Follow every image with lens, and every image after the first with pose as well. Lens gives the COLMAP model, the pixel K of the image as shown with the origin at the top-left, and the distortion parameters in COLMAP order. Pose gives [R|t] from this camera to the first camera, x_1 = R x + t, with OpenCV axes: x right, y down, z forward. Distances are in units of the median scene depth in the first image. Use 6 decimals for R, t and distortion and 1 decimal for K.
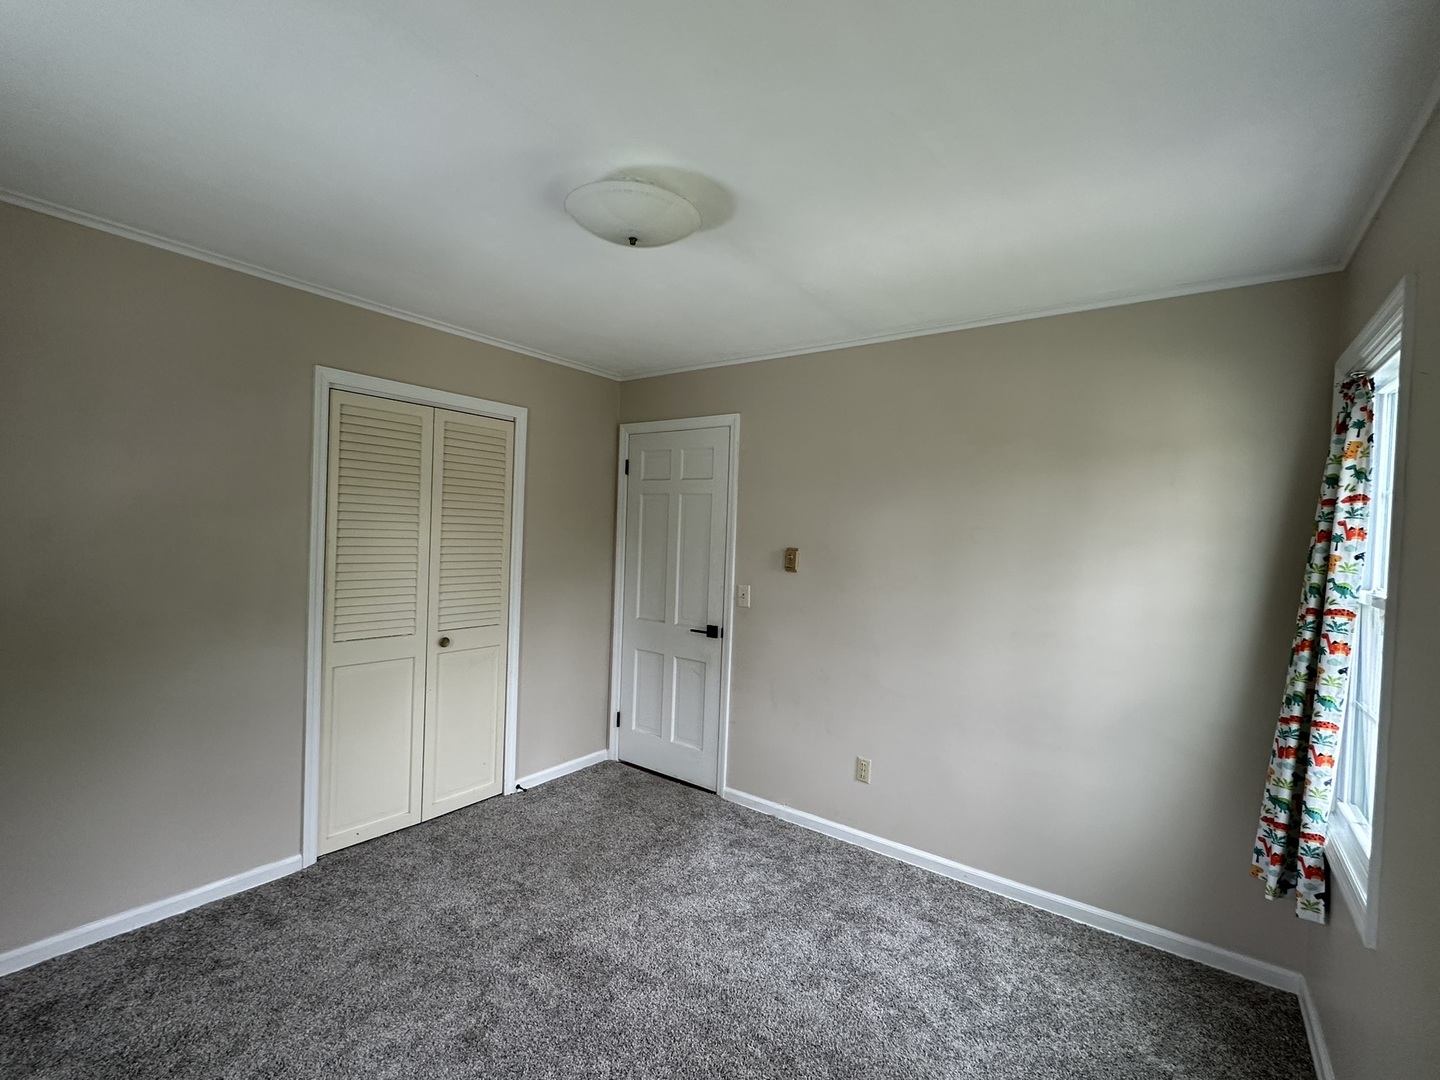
lens RADIAL K [[640.5, 0, 716.0], [0, 640.5, 541.4], [0, 0, 1]] dist [0.000064, 0.000745]
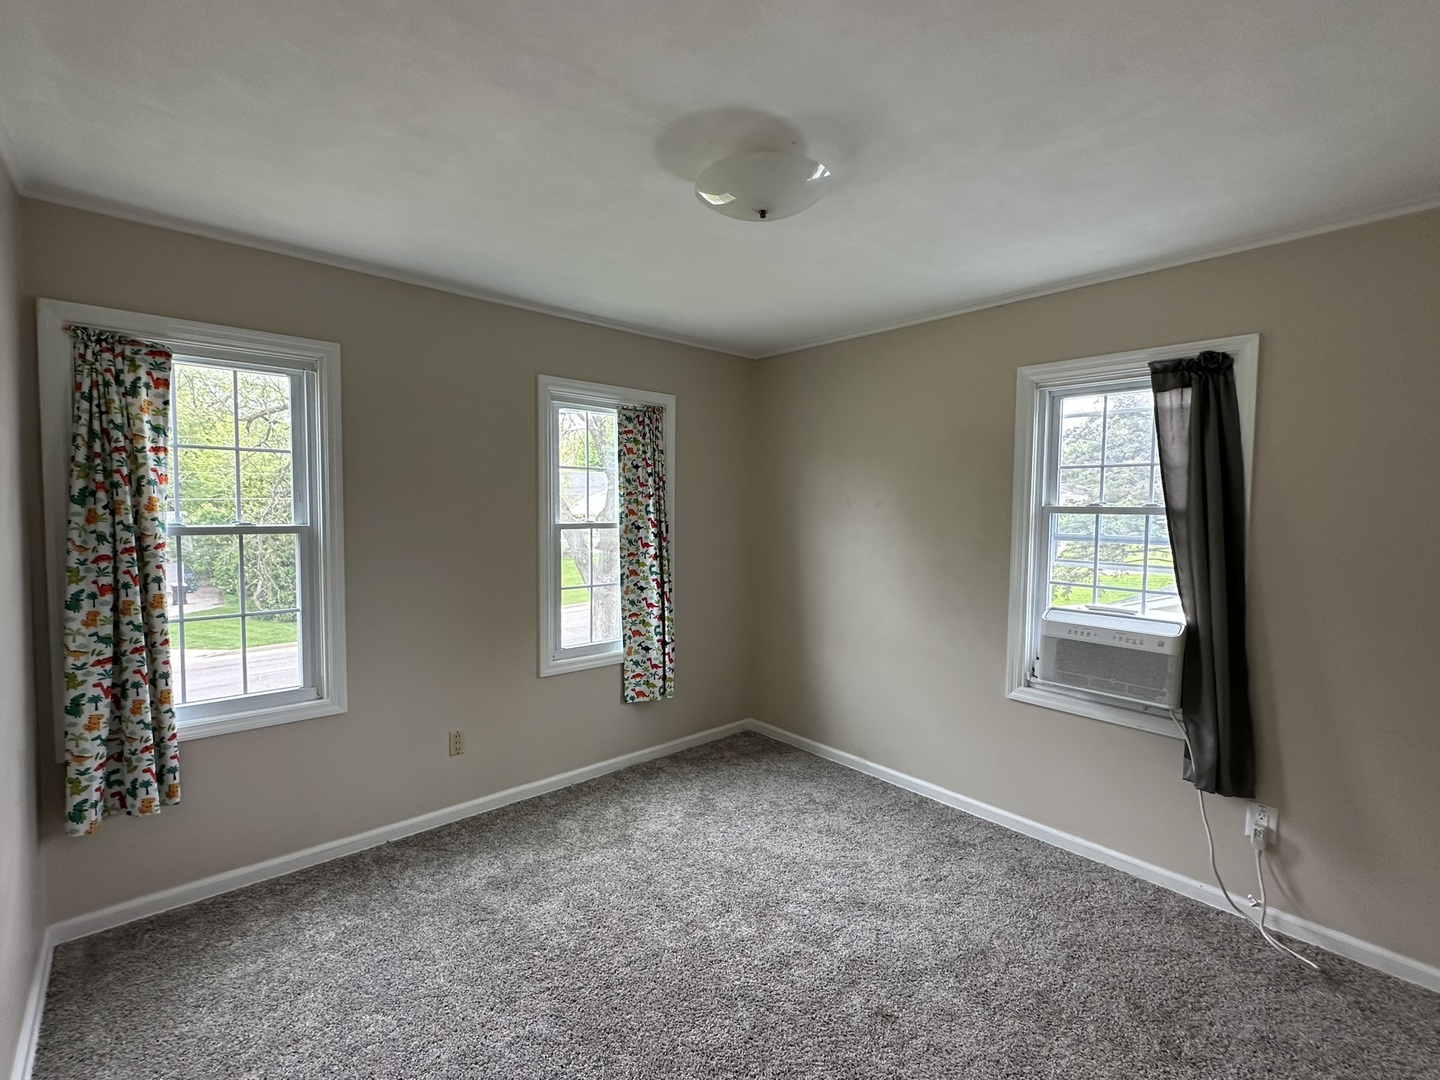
lens RADIAL K [[640.5, 0, 718.3], [0, 640.5, 539.3], [0, 0, 1]] dist [0.000064, 0.000745]
pose [[-0.973570, -0.063571, 0.219363, -0.291896], [-0.046852, 0.995645, 0.080599, -0.043342], [-0.223531, 0.068191, -0.972308, 1.871614]]
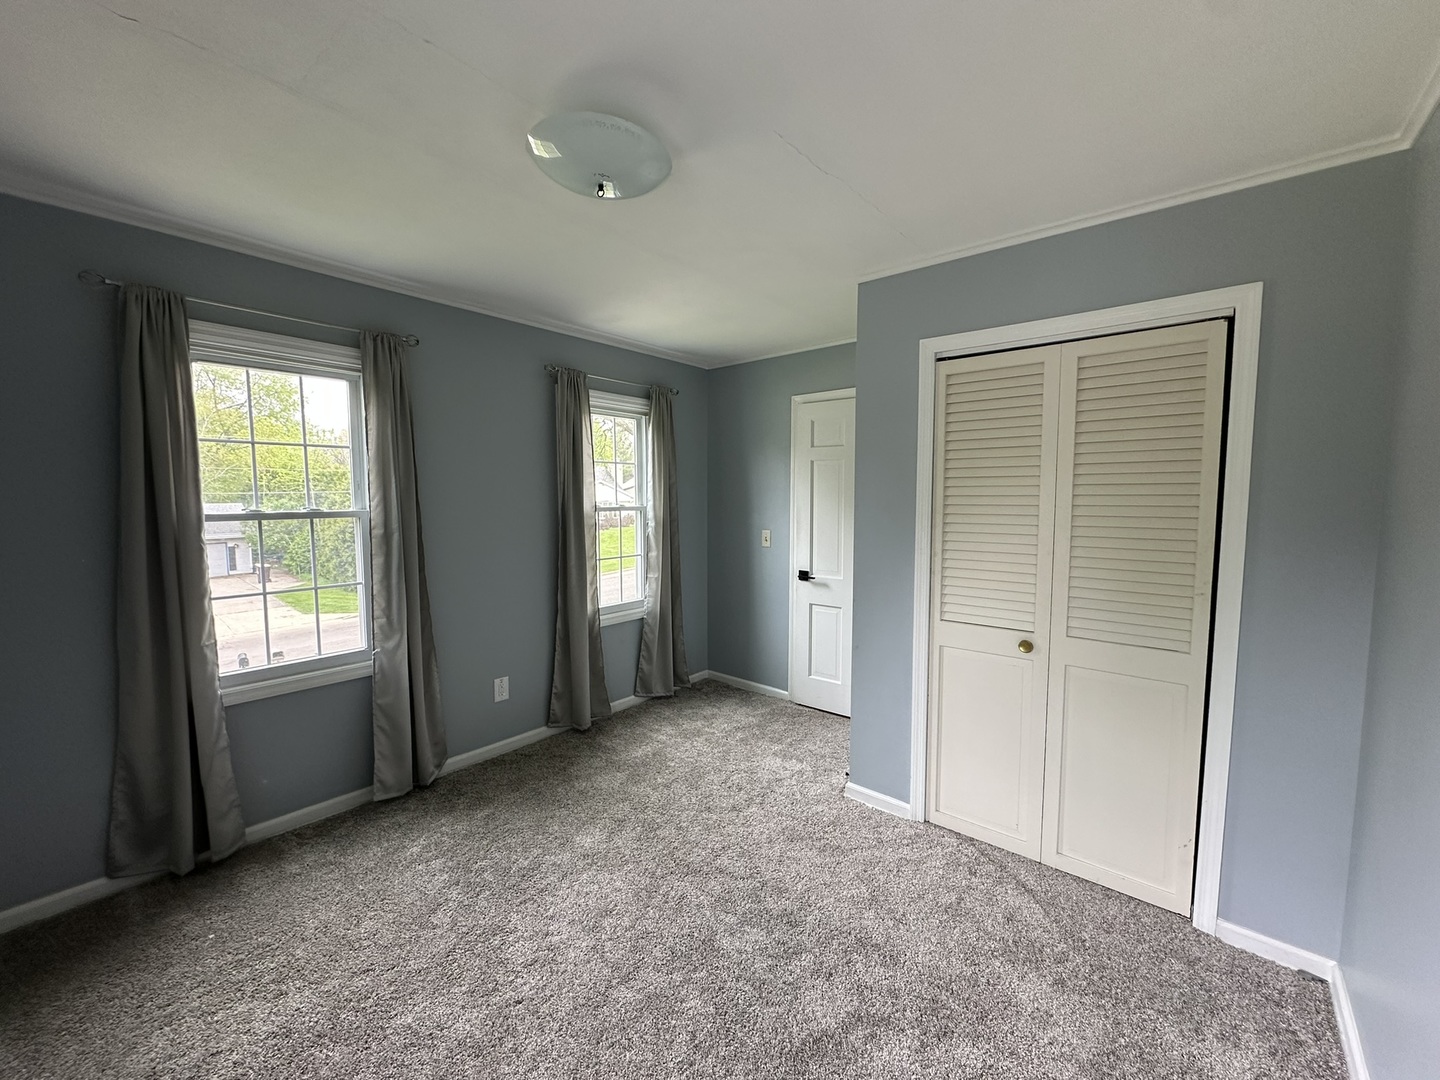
lens RADIAL K [[576.3, 0, 724.4], [0, 576.3, 530.6], [0, 0, 1]] dist [0.003019, 0.000392]
pose [[-0.995660, -0.053580, 0.076100, -0.141171], [-0.046691, 0.994885, 0.089577, -0.043557], [-0.080511, 0.085635, -0.993068, 2.099093]]
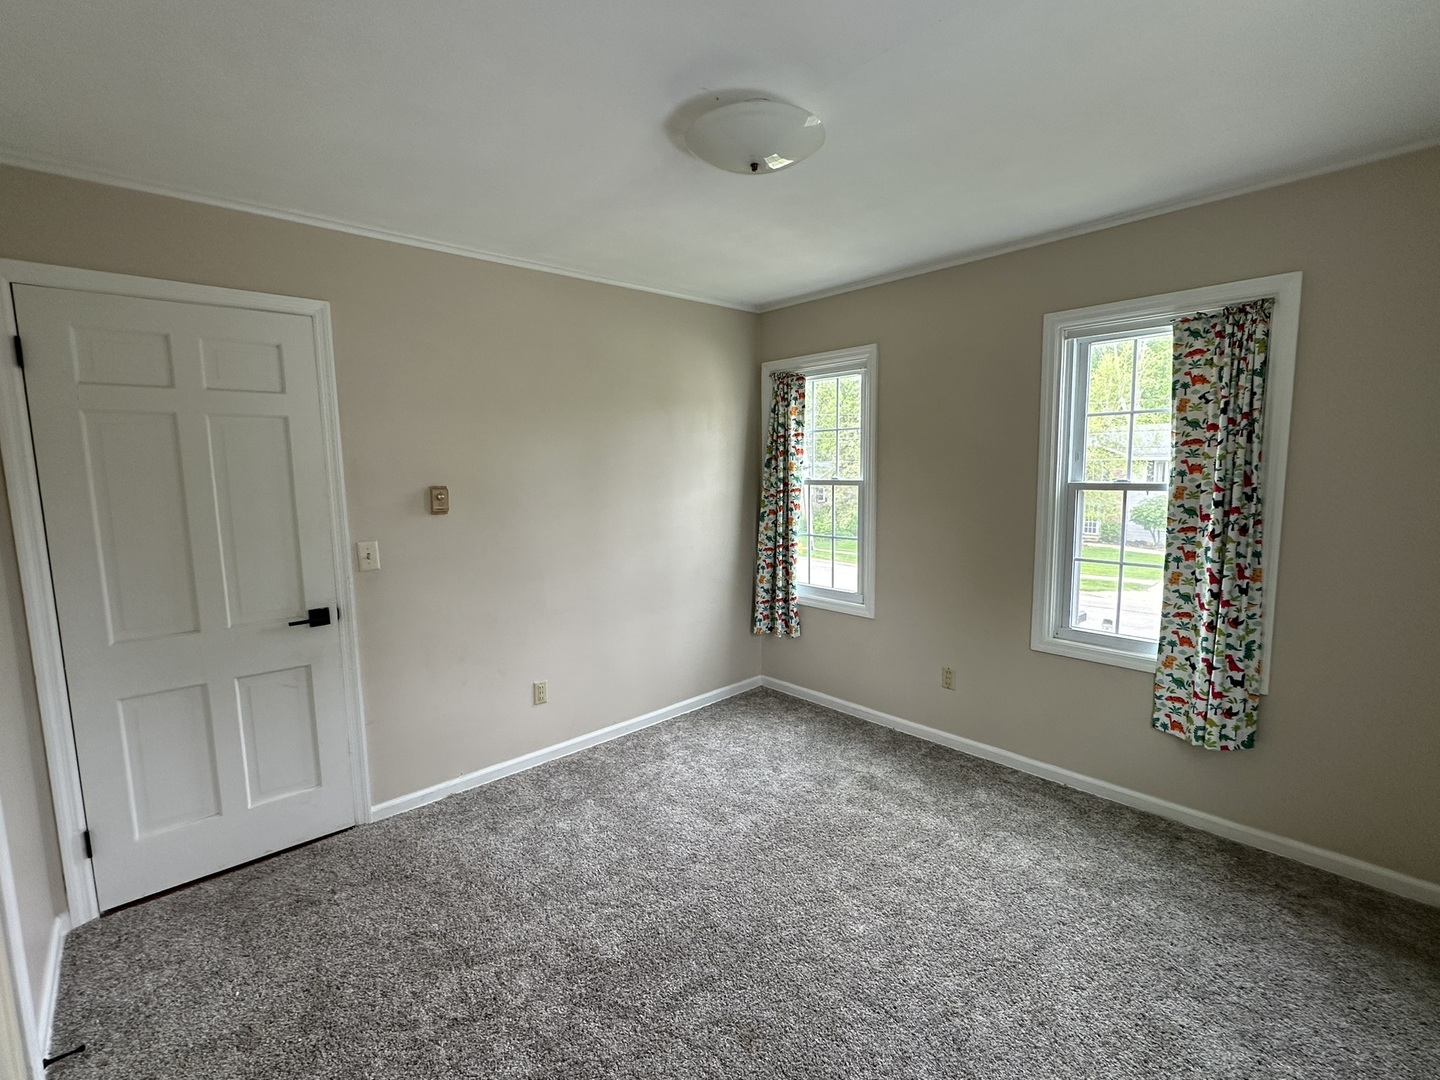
lens RADIAL K [[640.5, 0, 720.3], [0, 640.5, 540.2], [0, 0, 1]] dist [0.000064, 0.000745]
pose [[0.194270, -0.159250, 0.967935, -1.091814], [0.042651, 0.987173, 0.153854, -0.057429], [-0.980020, 0.011394, 0.198570, 0.804347]]
